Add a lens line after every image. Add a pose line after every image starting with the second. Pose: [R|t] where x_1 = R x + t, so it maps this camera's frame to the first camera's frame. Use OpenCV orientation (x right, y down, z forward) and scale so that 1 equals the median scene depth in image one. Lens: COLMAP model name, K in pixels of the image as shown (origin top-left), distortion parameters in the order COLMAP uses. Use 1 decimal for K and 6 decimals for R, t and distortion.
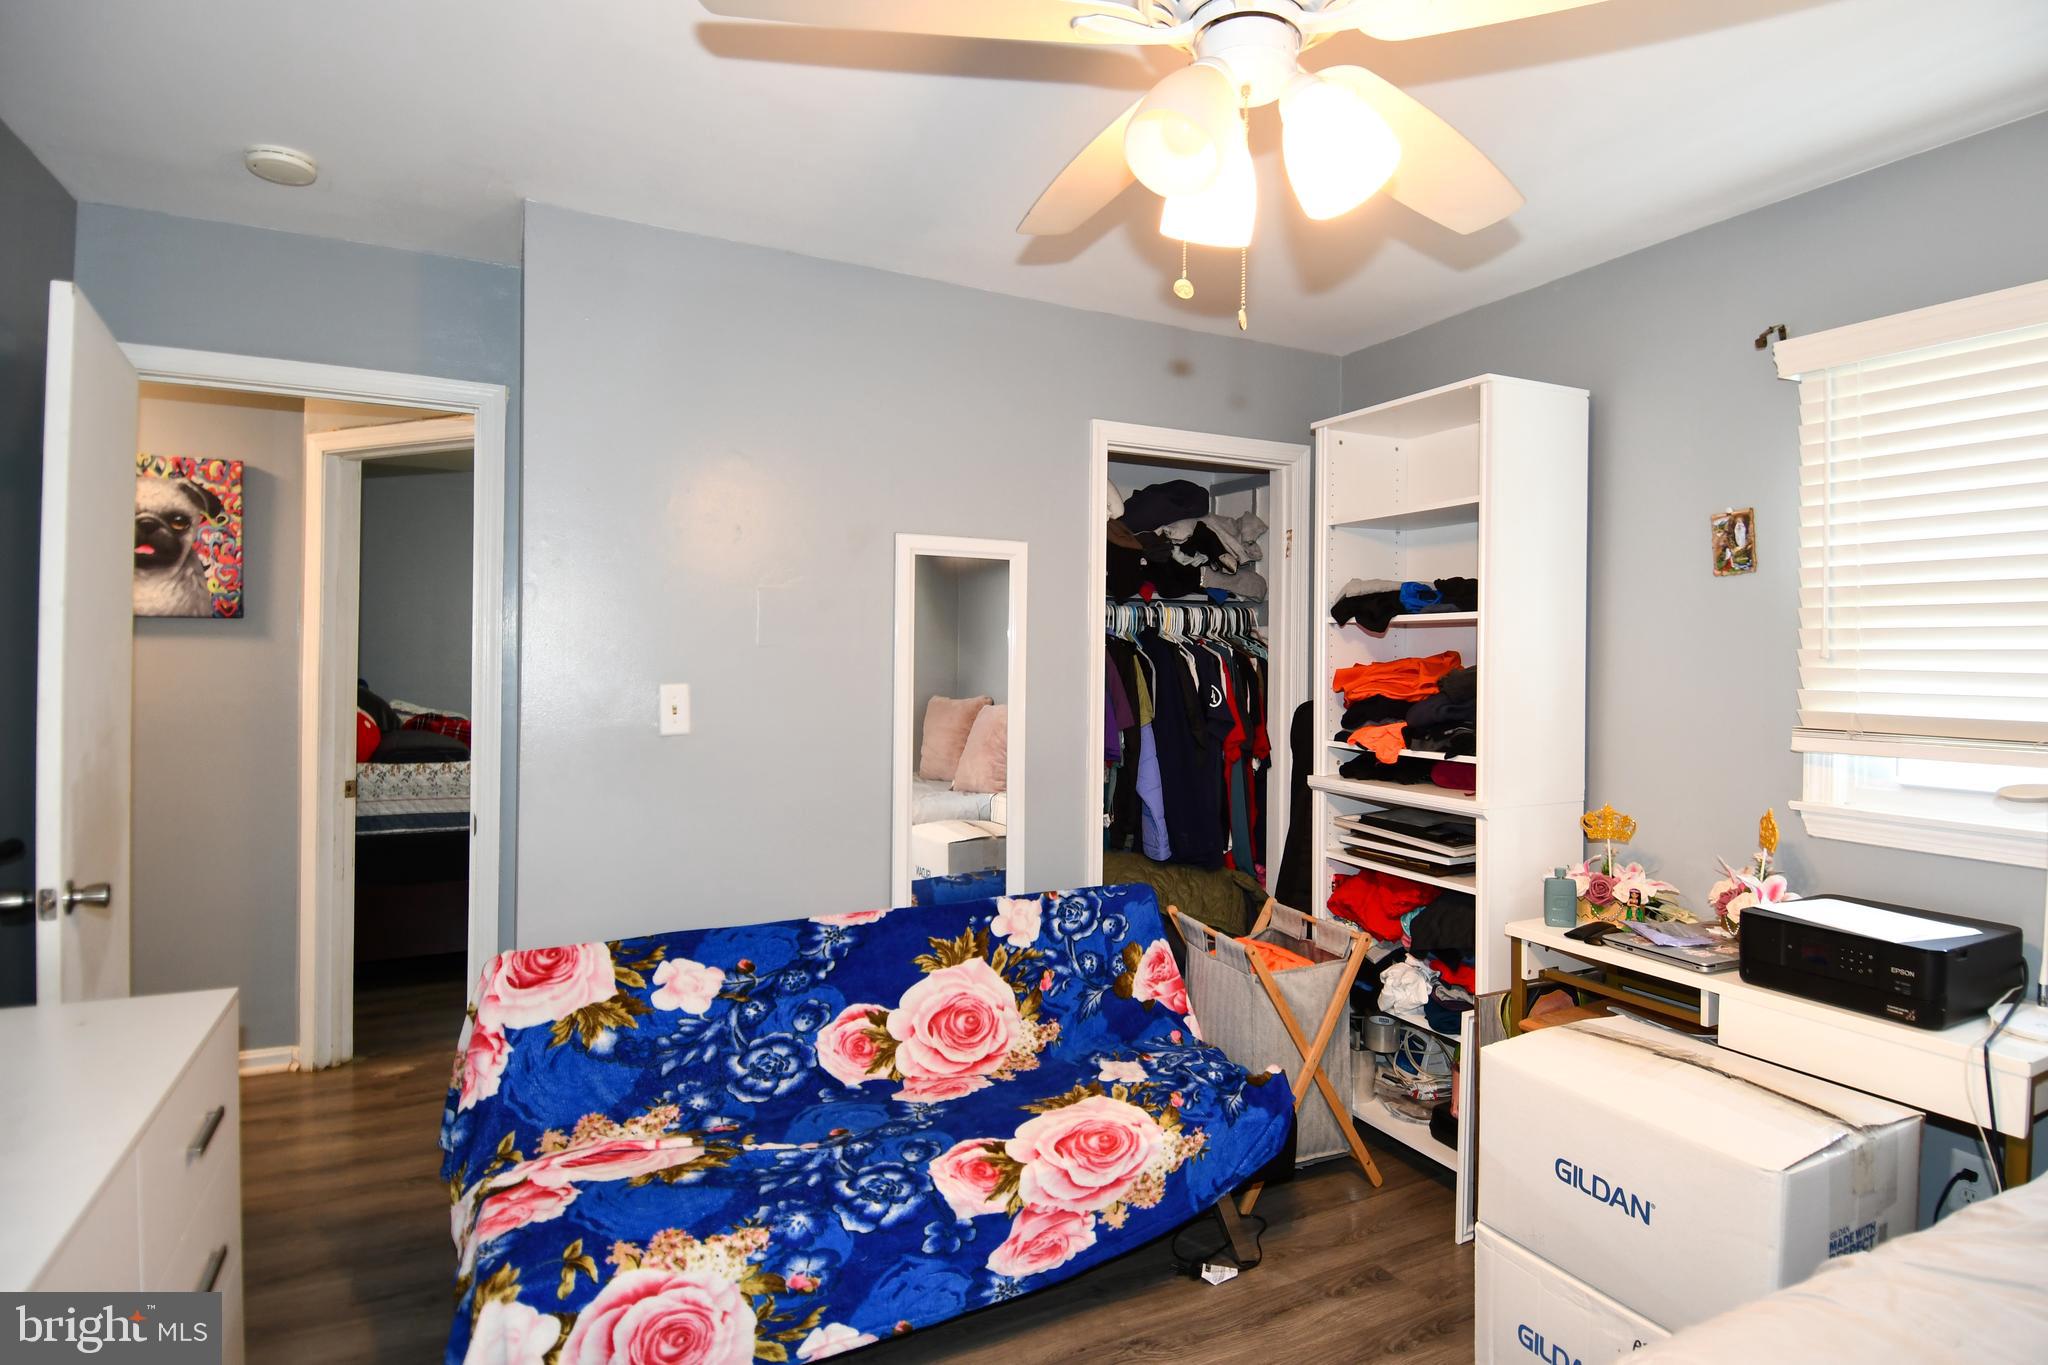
lens RADIAL K [[1101.6, 0, 1049.9], [0, 1101.6, 659.6], [0, 0, 1]] dist [0.047740, -0.059259]
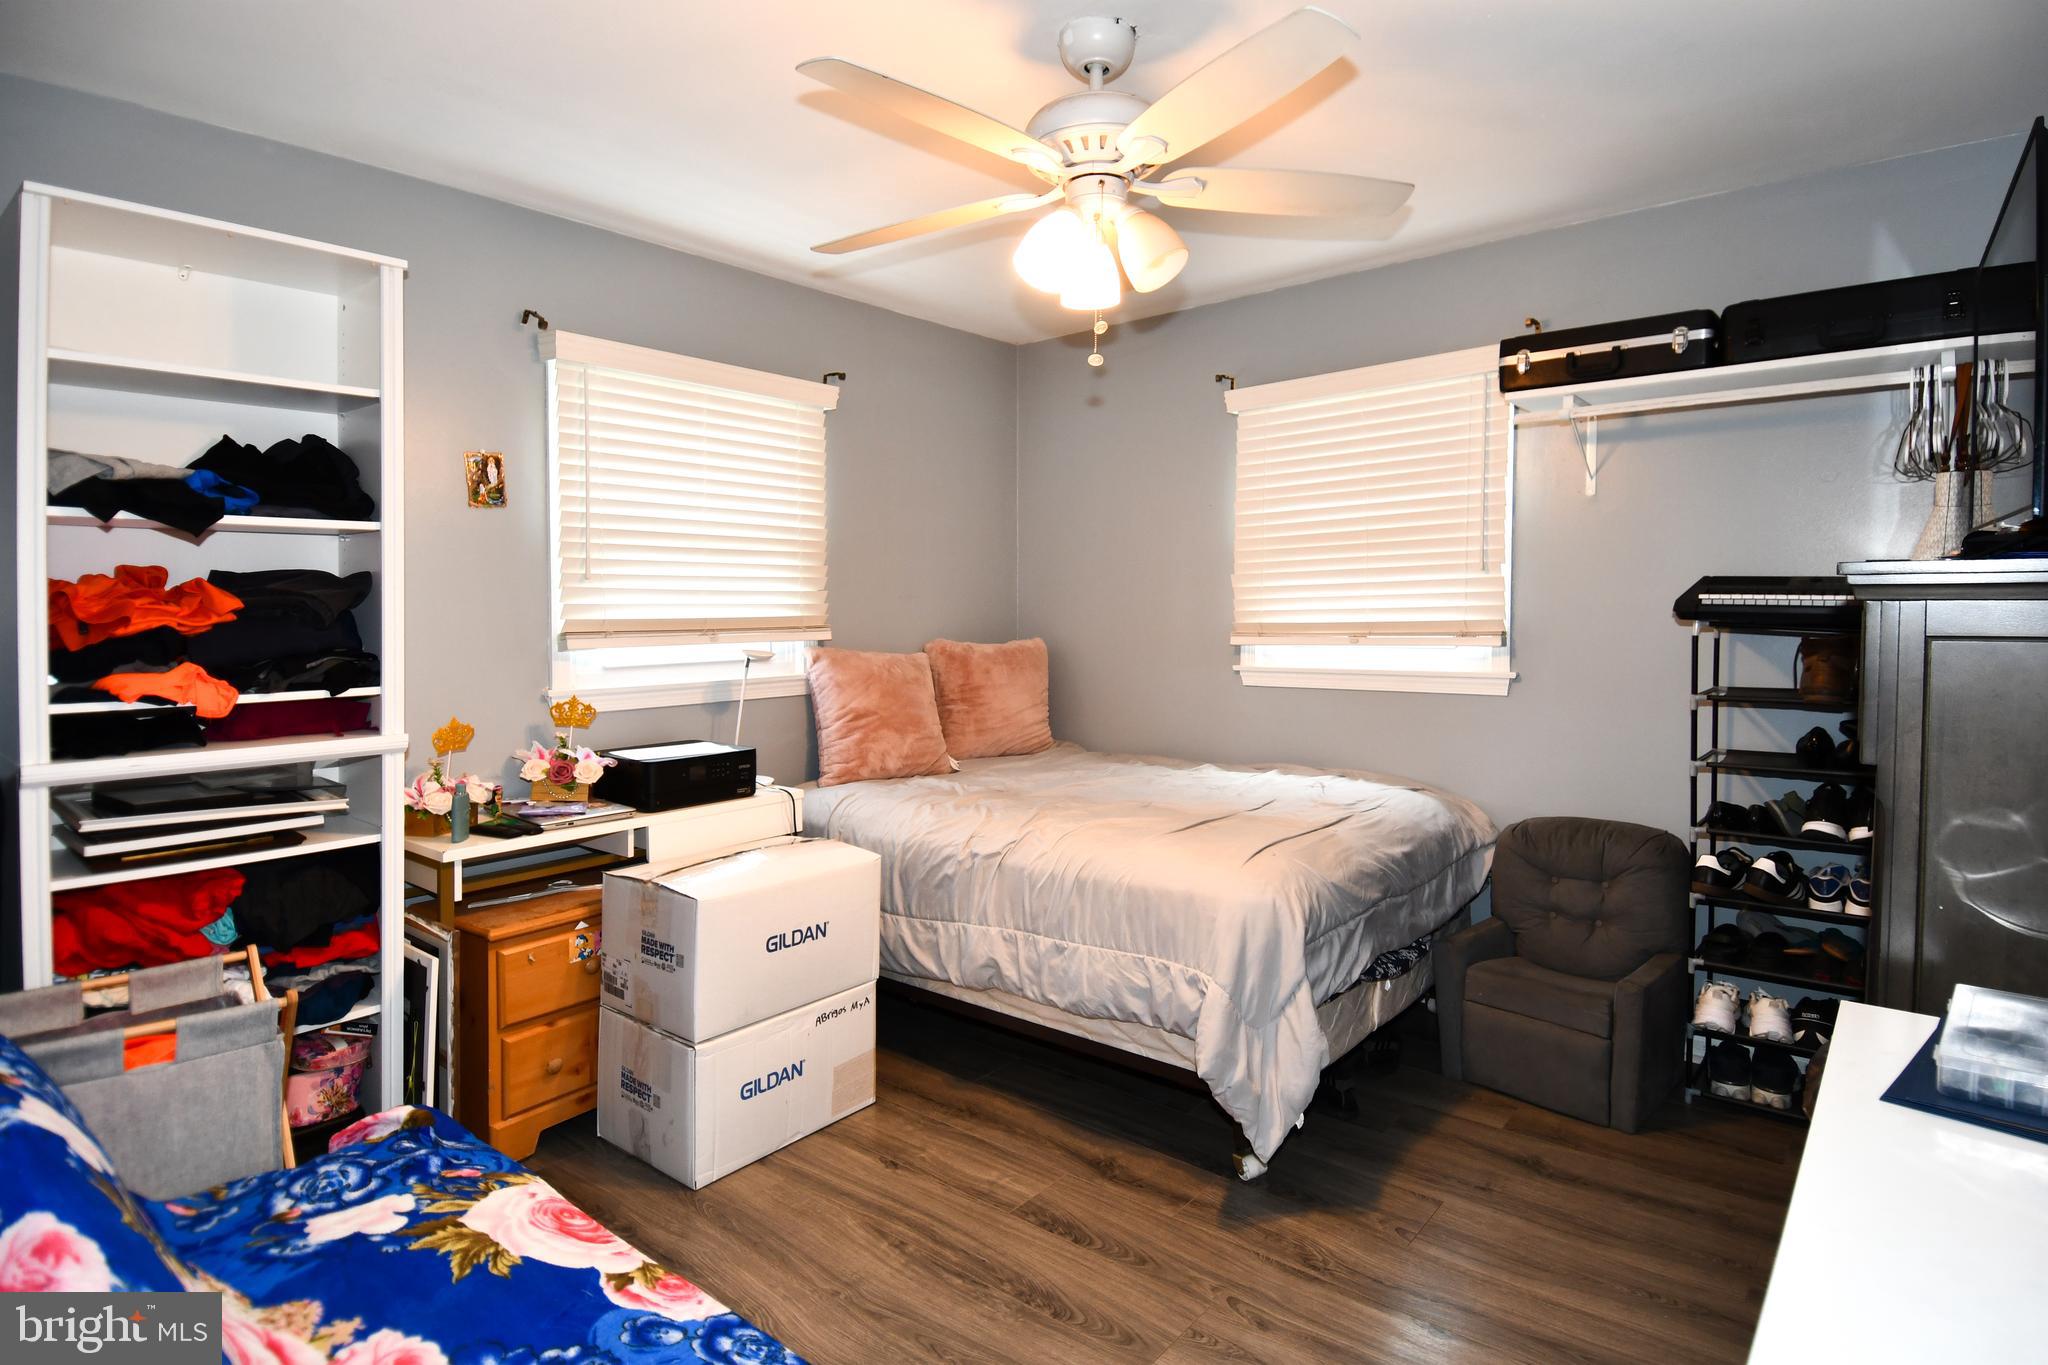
lens RADIAL K [[1101.6, 0, 1049.9], [0, 1101.6, 659.6], [0, 0, 1]] dist [0.047740, -0.059259]
pose [[-0.415339, -0.049858, 0.908299, -0.693593], [0.010103, 0.998182, 0.059412, 0.020032], [-0.909611, 0.033853, -0.414080, 0.940976]]
